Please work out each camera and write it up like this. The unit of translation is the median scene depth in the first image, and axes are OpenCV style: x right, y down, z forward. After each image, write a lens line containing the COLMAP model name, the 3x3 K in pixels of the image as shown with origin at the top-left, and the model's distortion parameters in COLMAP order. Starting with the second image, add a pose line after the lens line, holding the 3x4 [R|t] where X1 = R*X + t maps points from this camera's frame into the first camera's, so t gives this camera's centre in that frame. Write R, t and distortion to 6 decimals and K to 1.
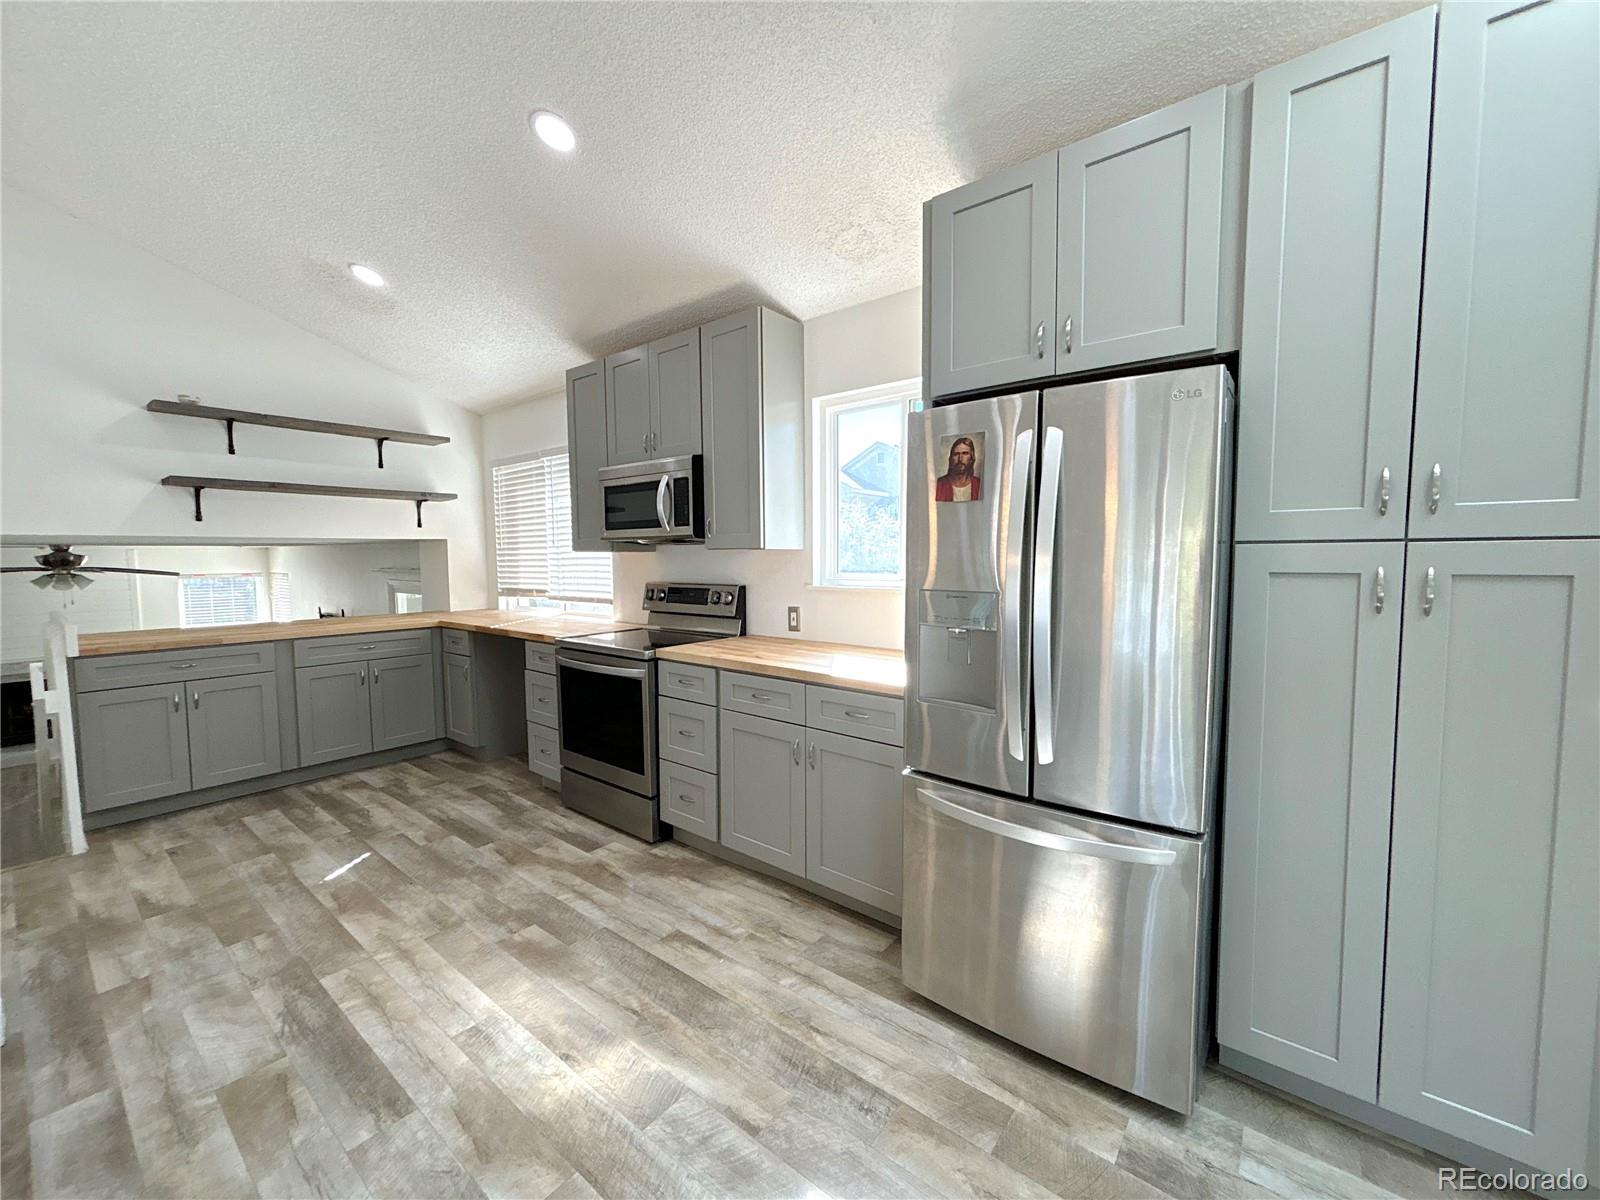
lens RADIAL K [[642.9, 0, 796.4], [0, 642.9, 601.5], [0, 0, 1]] dist [0.000043, 0.000013]
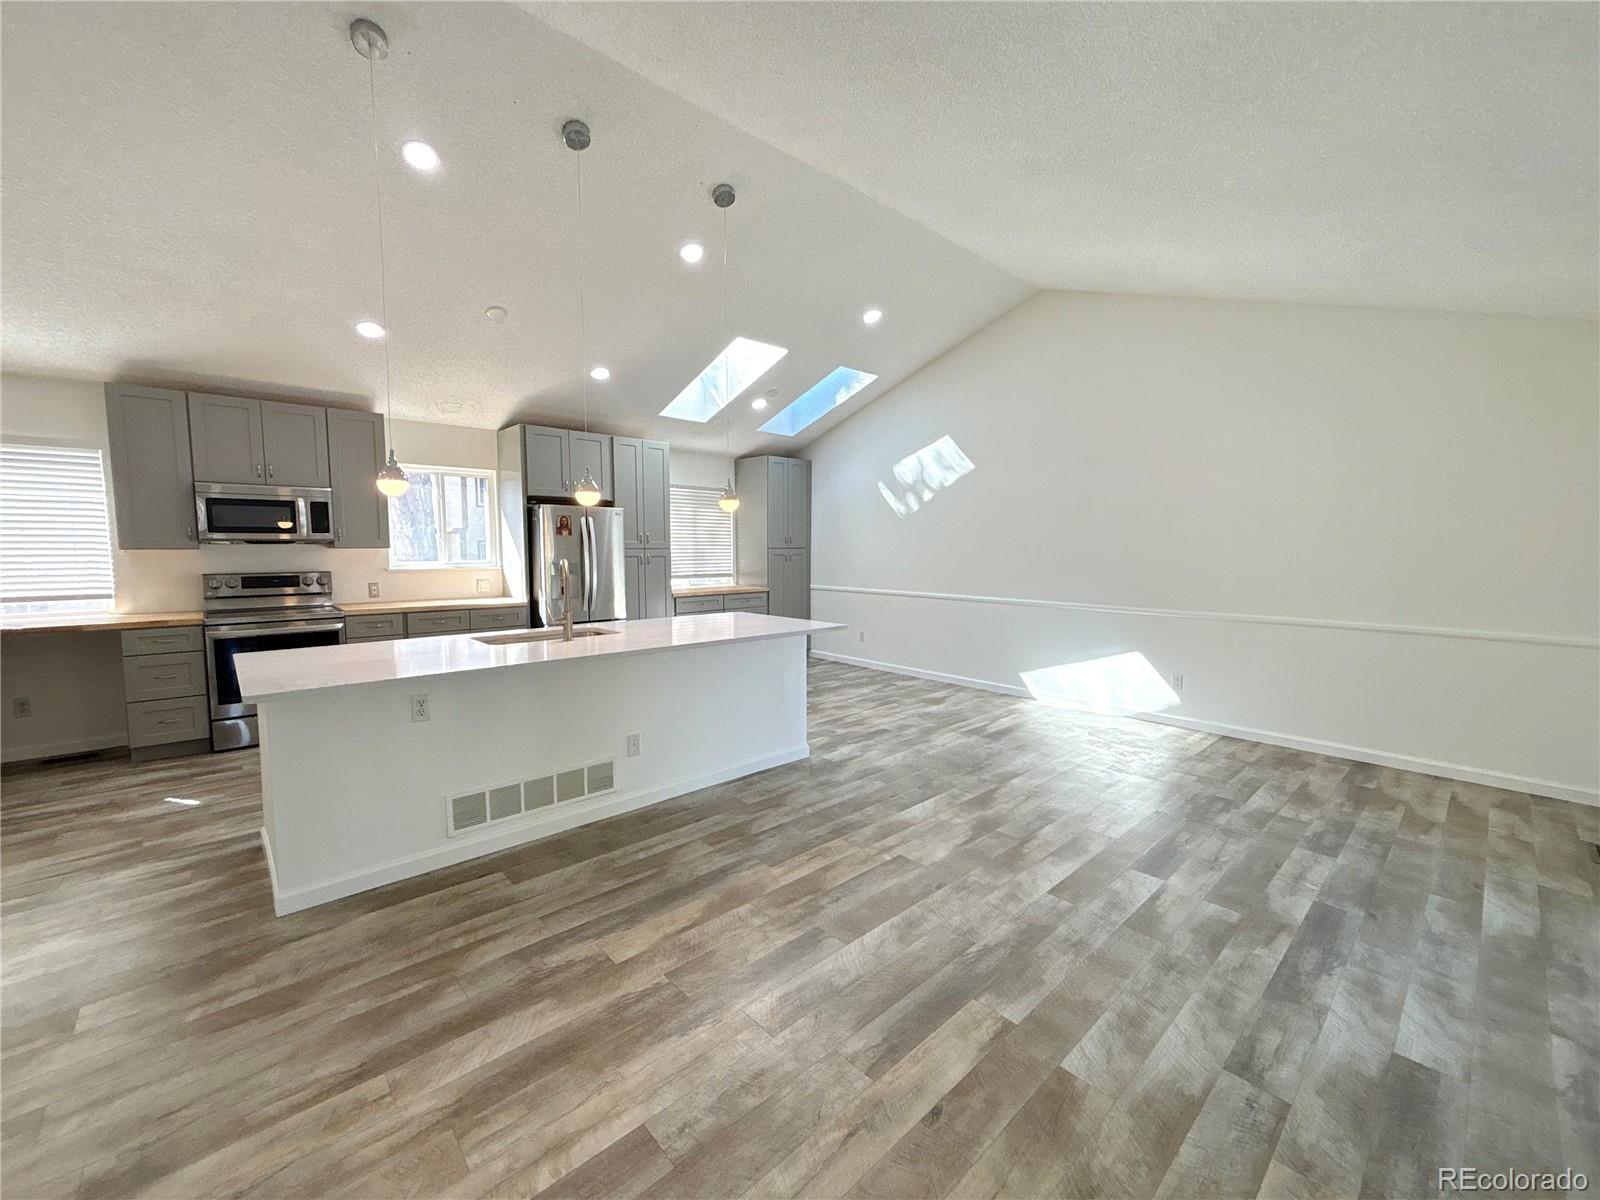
lens RADIAL K [[642.9, 0, 799.6], [0, 642.9, 597.4], [0, 0, 1]] dist [0.000043, 0.000013]
pose [[0.153292, -0.073370, 0.985453, -2.231909], [0.068897, 0.995607, 0.063409, 0.025076], [-0.985776, 0.058175, 0.157674, -0.532128]]
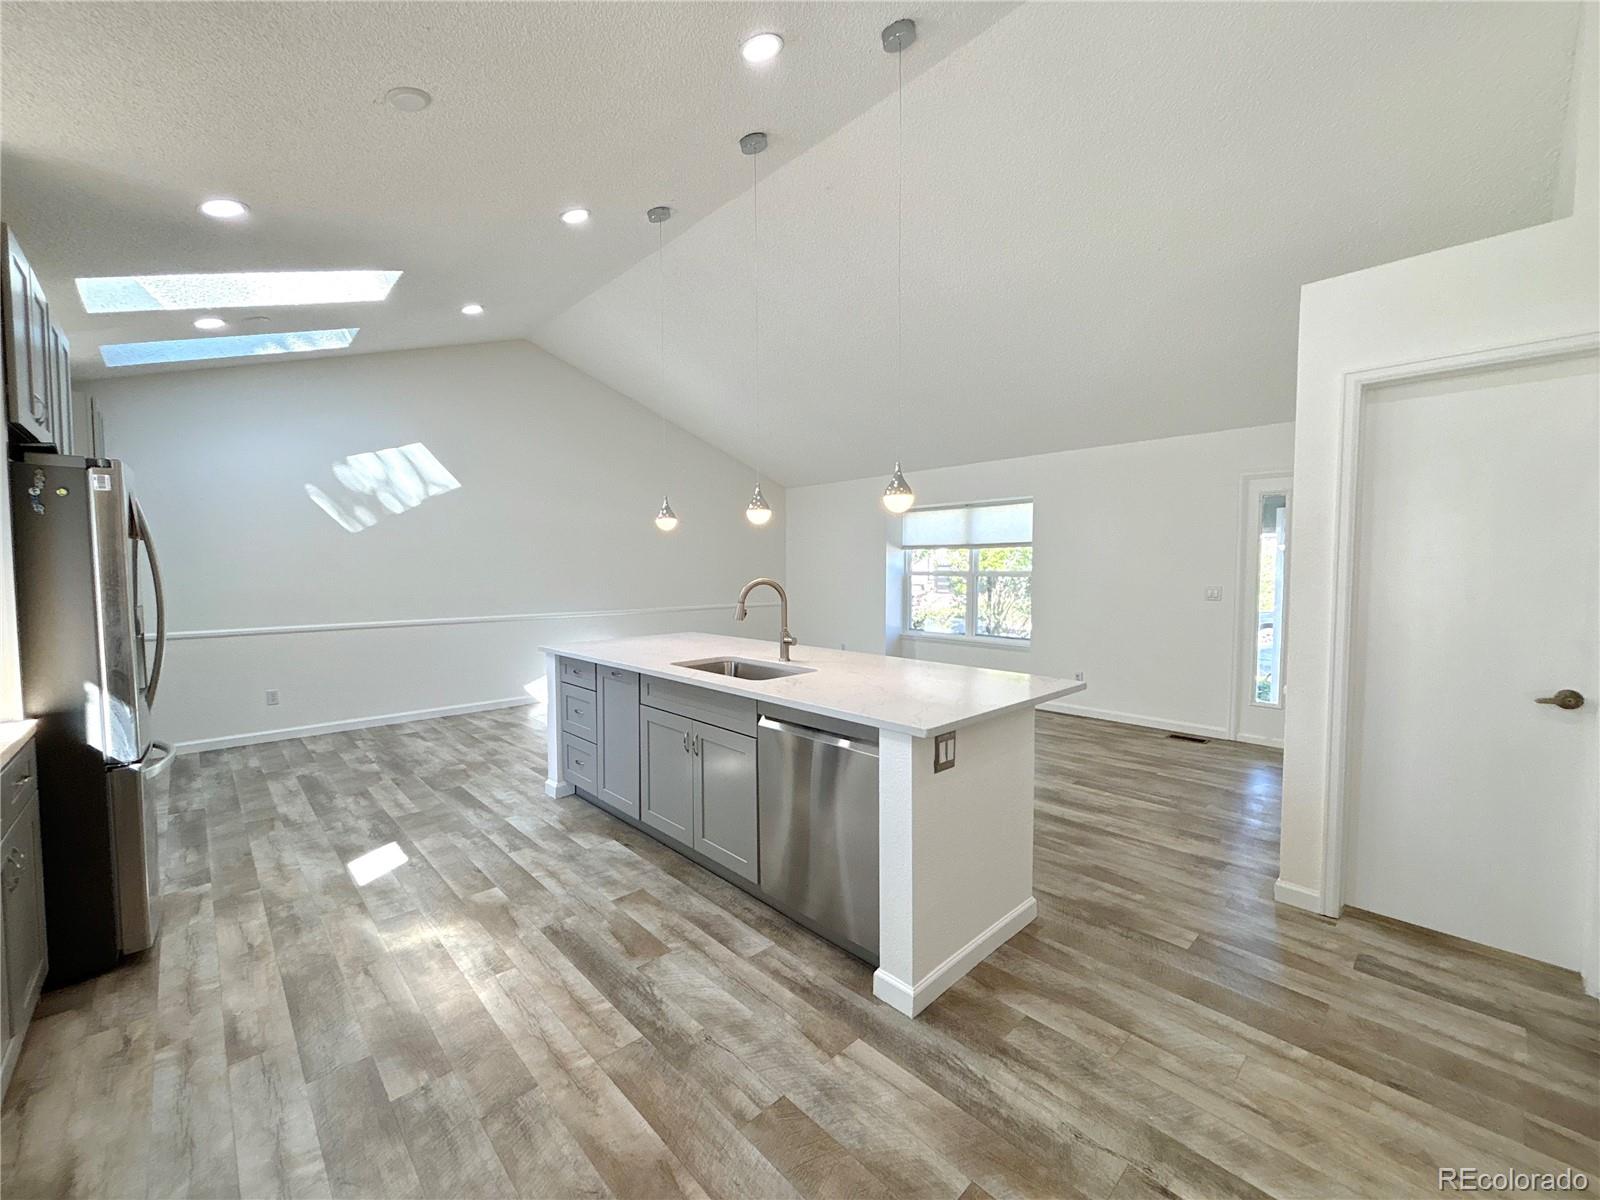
lens RADIAL K [[642.9, 0, 793.2], [0, 642.9, 599.4], [0, 0, 1]] dist [0.000043, 0.000013]
pose [[-0.990372, 0.000805, 0.138429, -1.034017], [0.017325, 0.992841, 0.118178, -0.133695], [-0.137343, 0.119438, -0.983296, 1.719647]]
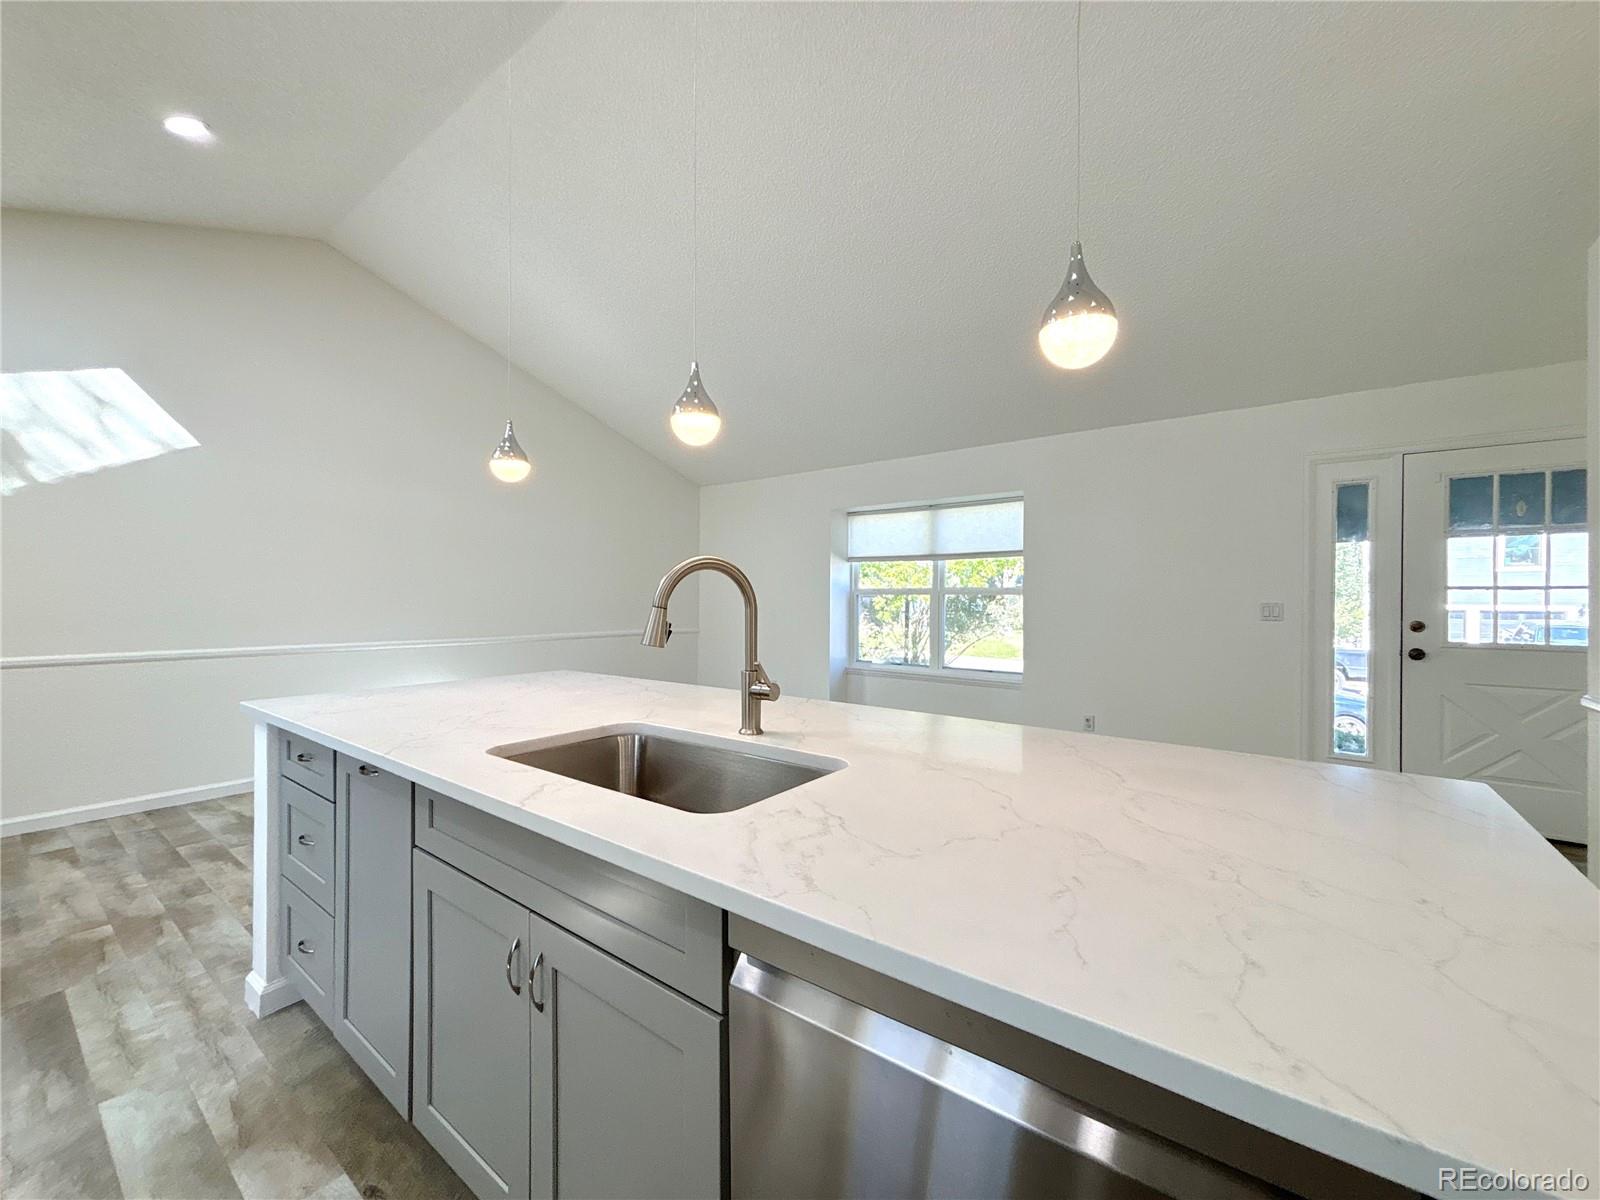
lens RADIAL K [[642.9, 0, 797.0], [0, 642.9, 604.9], [0, 0, 1]] dist [0.000043, 0.000013]
pose [[-0.999742, 0.001812, -0.022628, -0.842441], [0.000002, 0.996816, 0.079739, -0.012167], [0.022700, 0.079719, -0.996559, 0.961071]]
